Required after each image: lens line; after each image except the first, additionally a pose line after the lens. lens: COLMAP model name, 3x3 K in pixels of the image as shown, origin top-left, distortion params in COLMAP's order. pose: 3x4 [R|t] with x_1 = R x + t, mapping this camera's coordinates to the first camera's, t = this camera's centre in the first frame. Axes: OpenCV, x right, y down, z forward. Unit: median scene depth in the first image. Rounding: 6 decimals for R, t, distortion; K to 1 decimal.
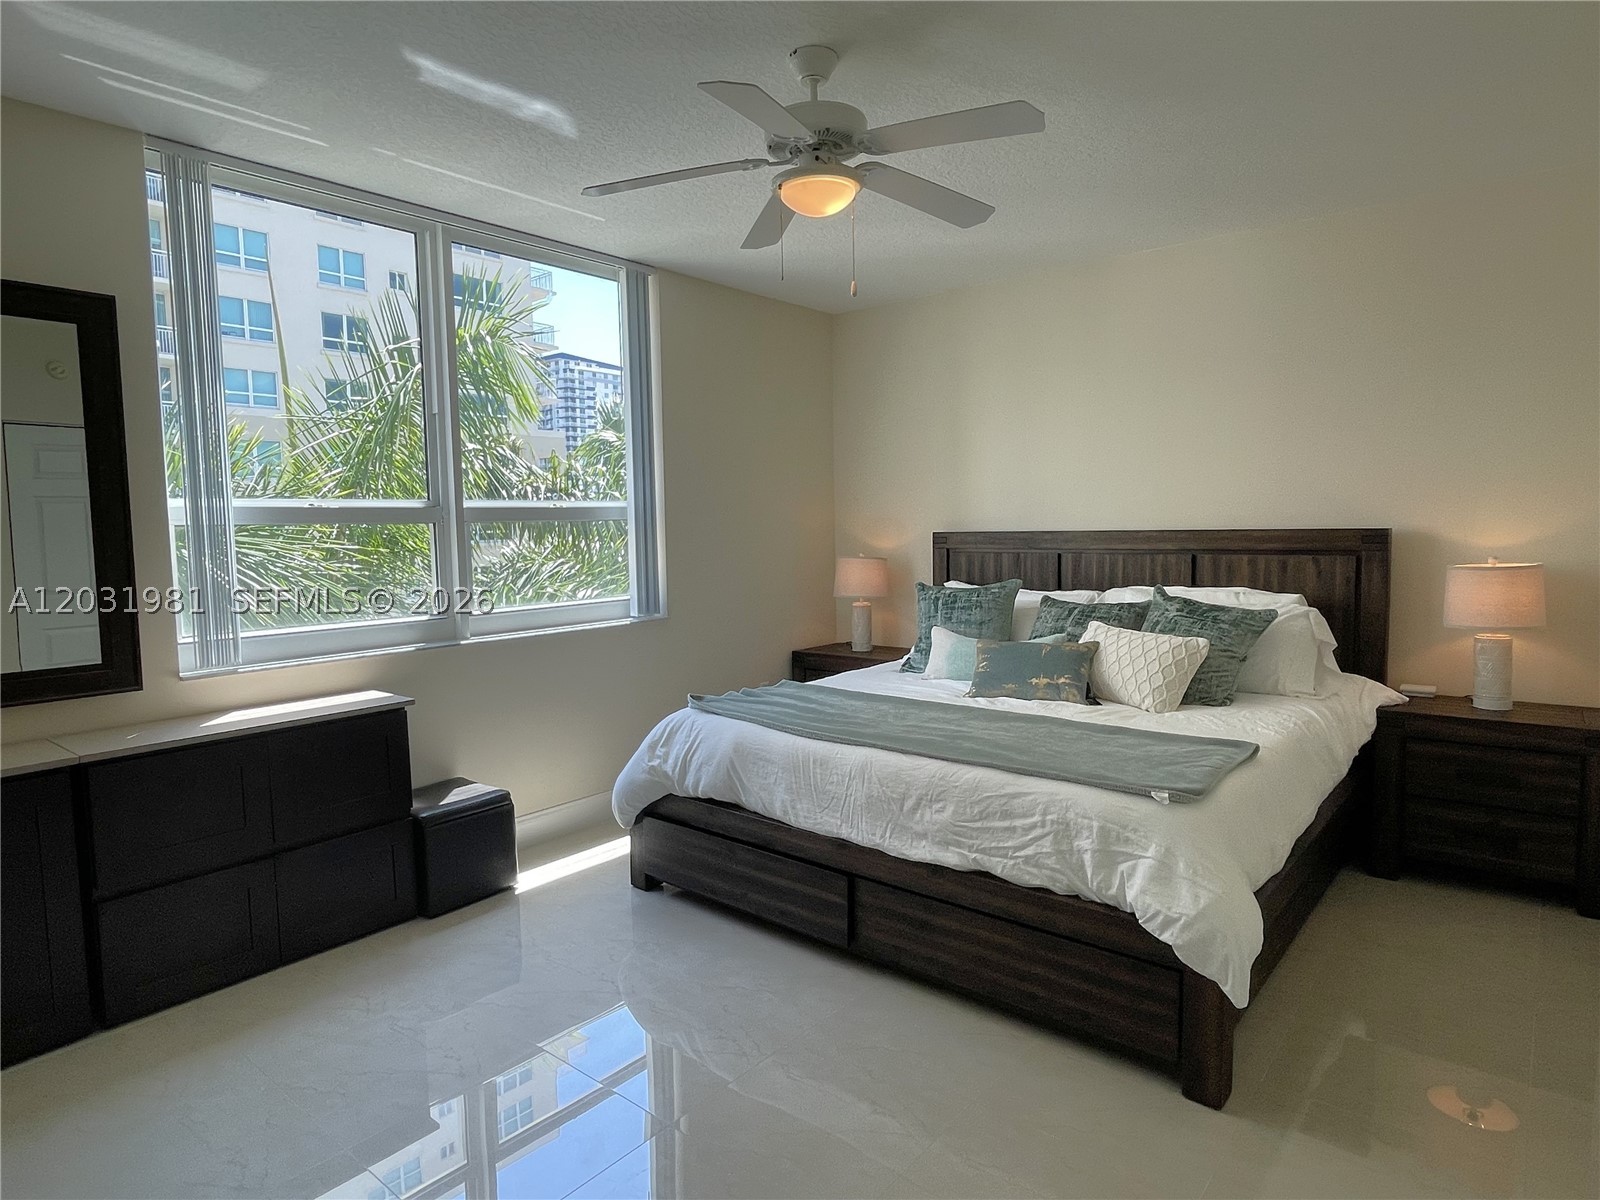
lens RADIAL K [[911.2, 0, 798.1], [0, 911.2, 596.7], [0, 0, 1]] dist [-0.002752, -0.001264]
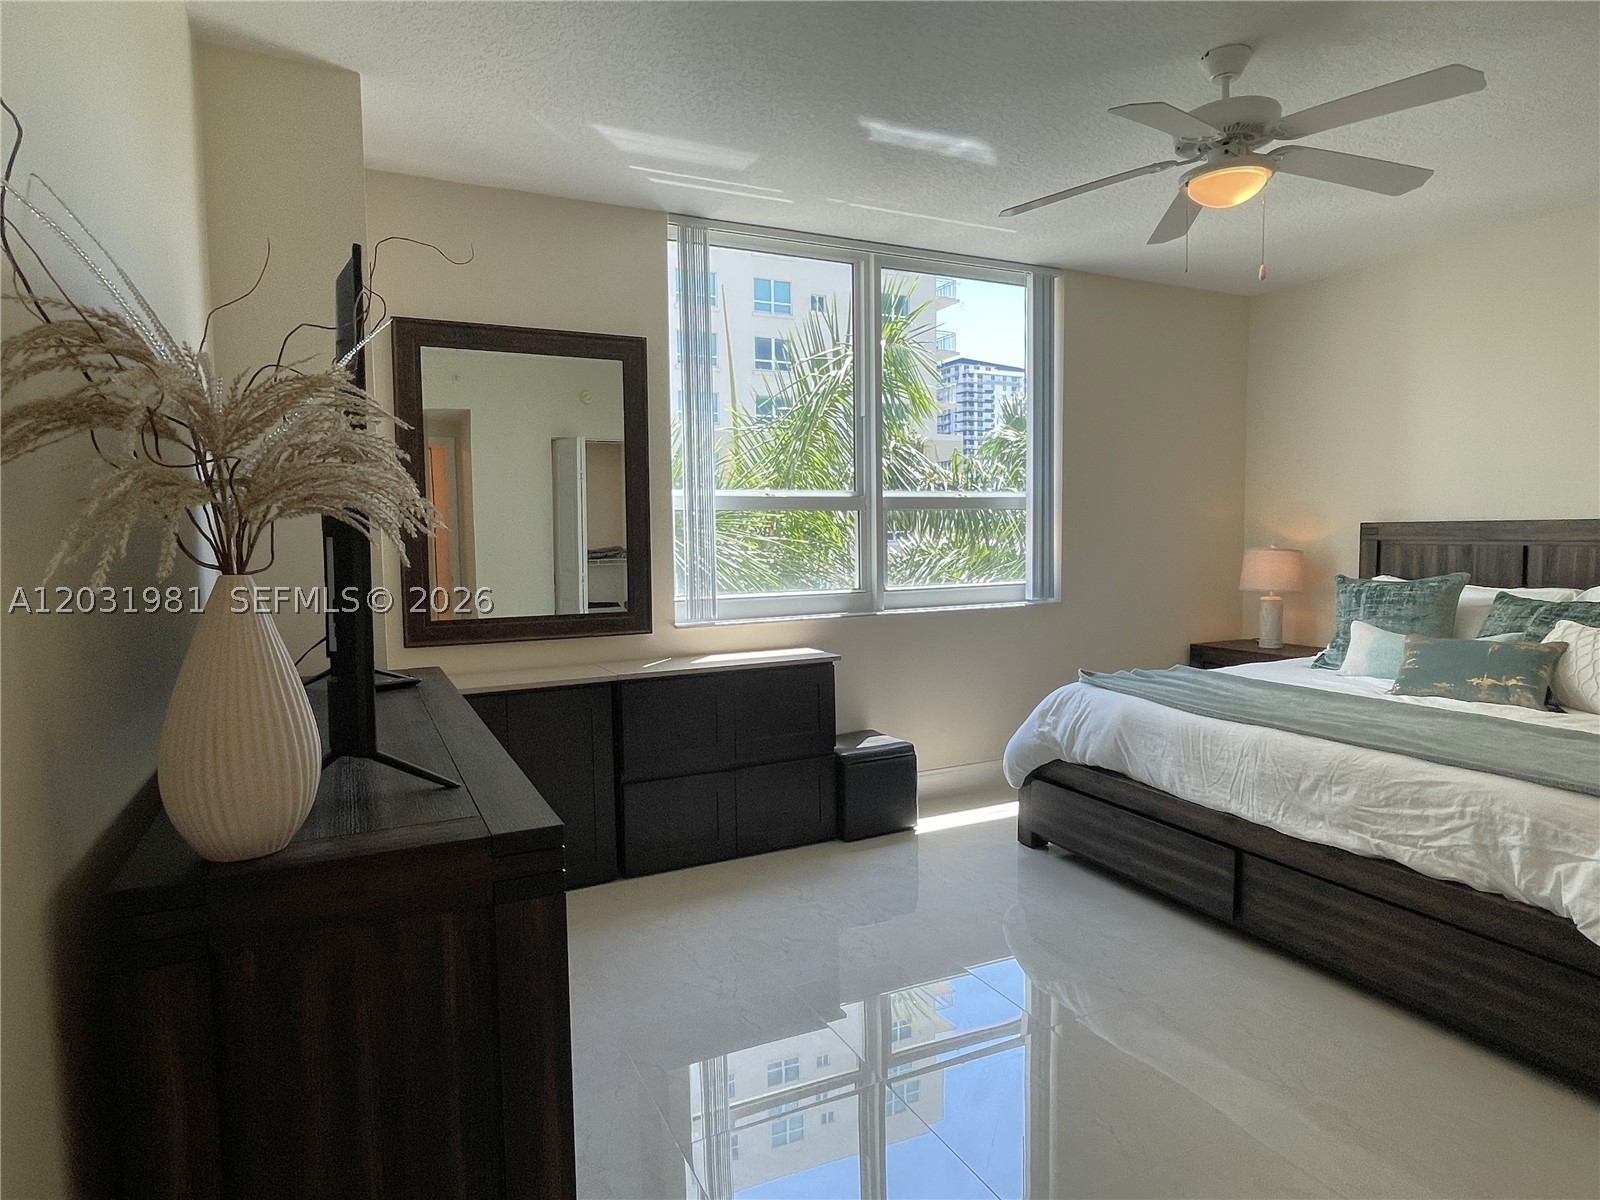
lens RADIAL K [[911.2, 0, 798.1], [0, 911.2, 596.7], [0, 0, 1]] dist [-0.002752, -0.001264]
pose [[0.911585, 0.035016, -0.409618, 0.013411], [-0.036197, 0.999333, 0.004874, 0.030540], [0.409515, 0.010384, 0.912244, -0.109491]]
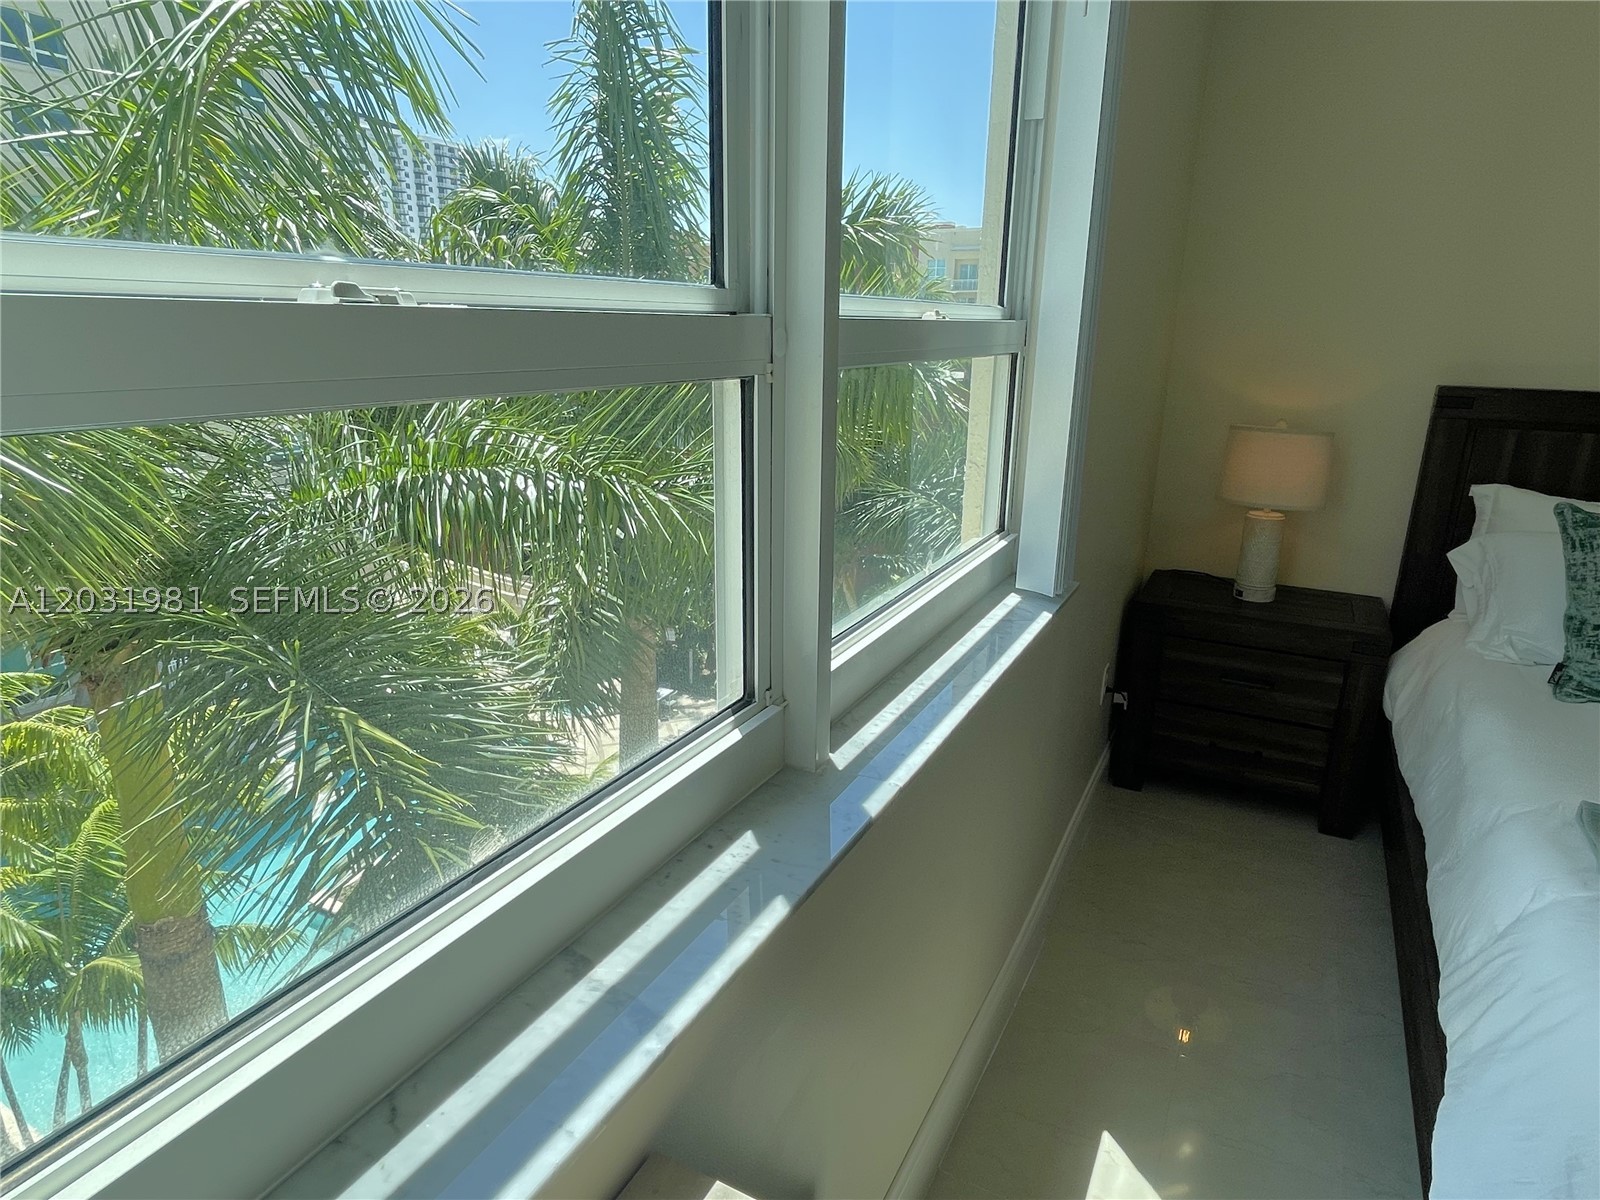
lens RADIAL K [[911.2, 0, 798.1], [0, 911.2, 596.7], [0, 0, 1]] dist [-0.002752, -0.001264]
pose [[0.979514, -0.027478, 0.199490, -0.502274], [-0.015069, 0.977867, 0.208682, -0.083732], [-0.200809, -0.207414, 0.957421, 0.828682]]
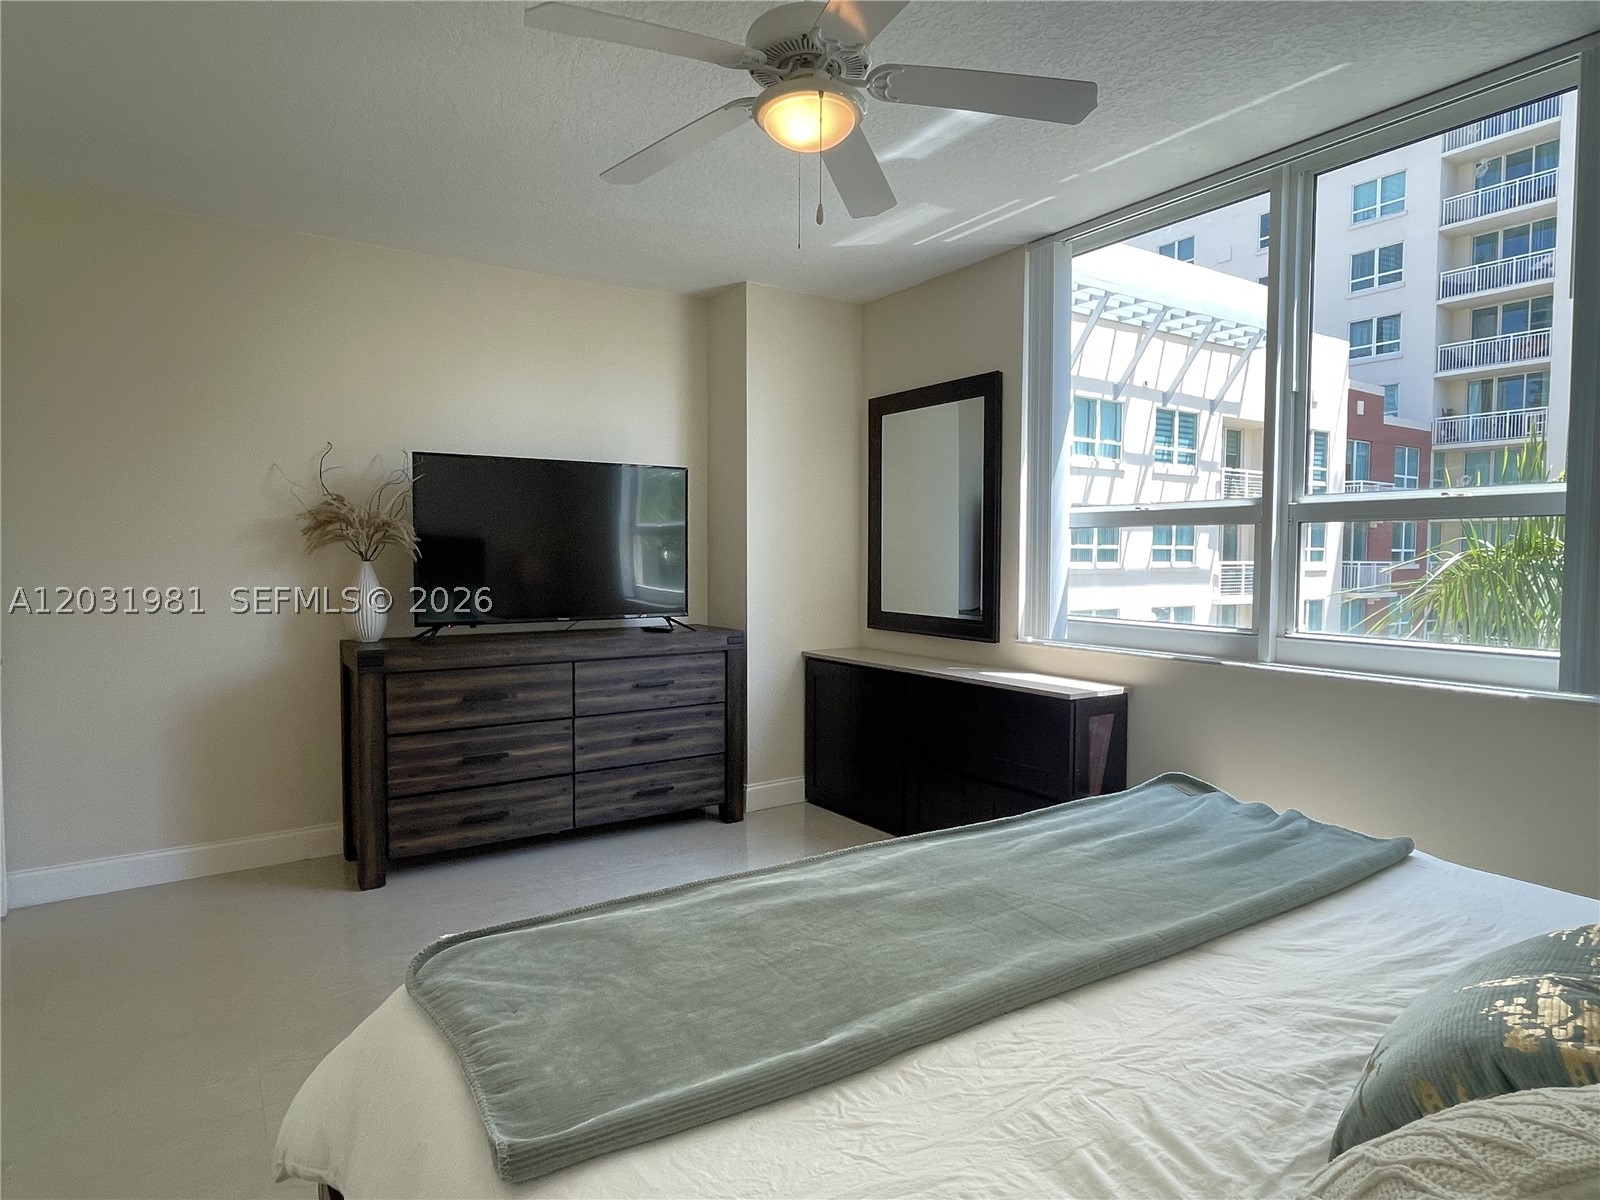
lens RADIAL K [[911.2, 0, 798.1], [0, 911.2, 596.7], [0, 0, 1]] dist [-0.002752, -0.001264]
pose [[-0.287089, 0.068801, -0.955430, 0.638156], [-0.069116, 0.993330, 0.092298, -0.070870], [0.955407, 0.092533, -0.280419, 0.958344]]
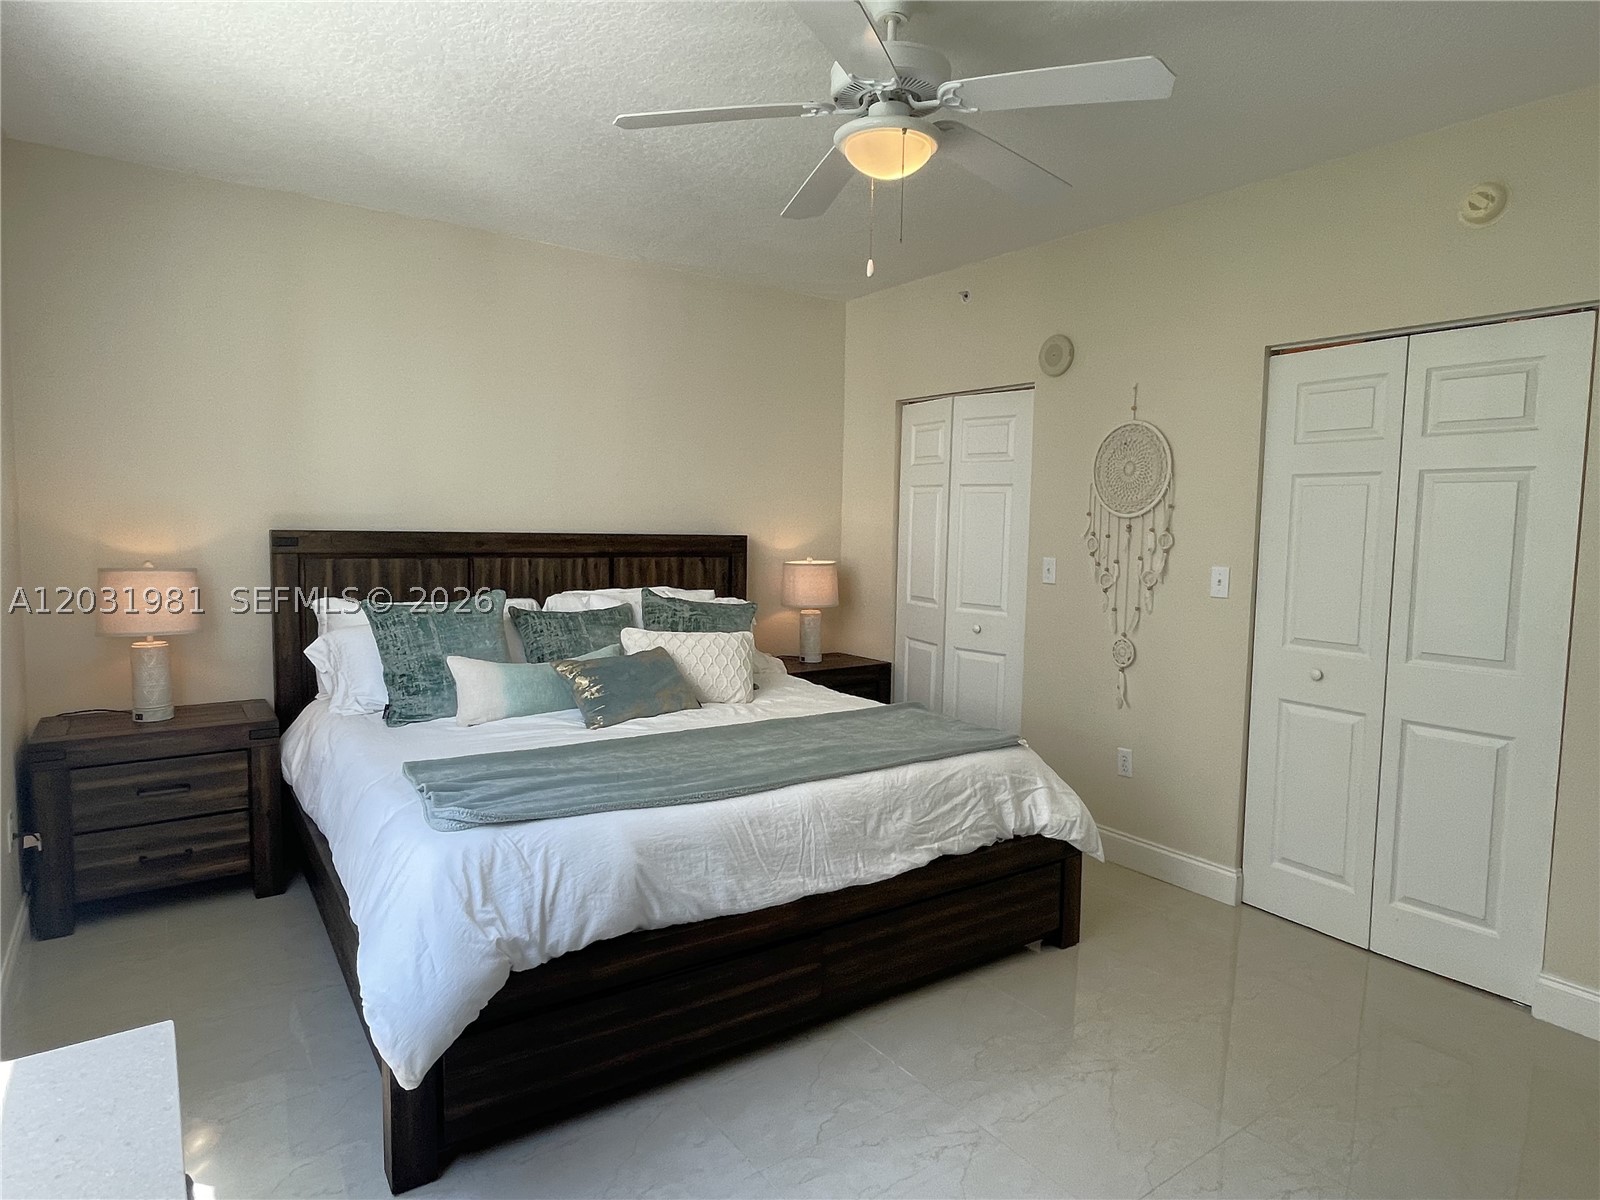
lens RADIAL K [[911.2, 0, 798.1], [0, 911.2, 596.7], [0, 0, 1]] dist [-0.002752, -0.001264]
pose [[0.257113, -0.054775, 0.964828, -0.651792], [0.049451, 0.997830, 0.043471, -0.045465], [-0.965115, 0.036535, 0.259263, 0.658680]]
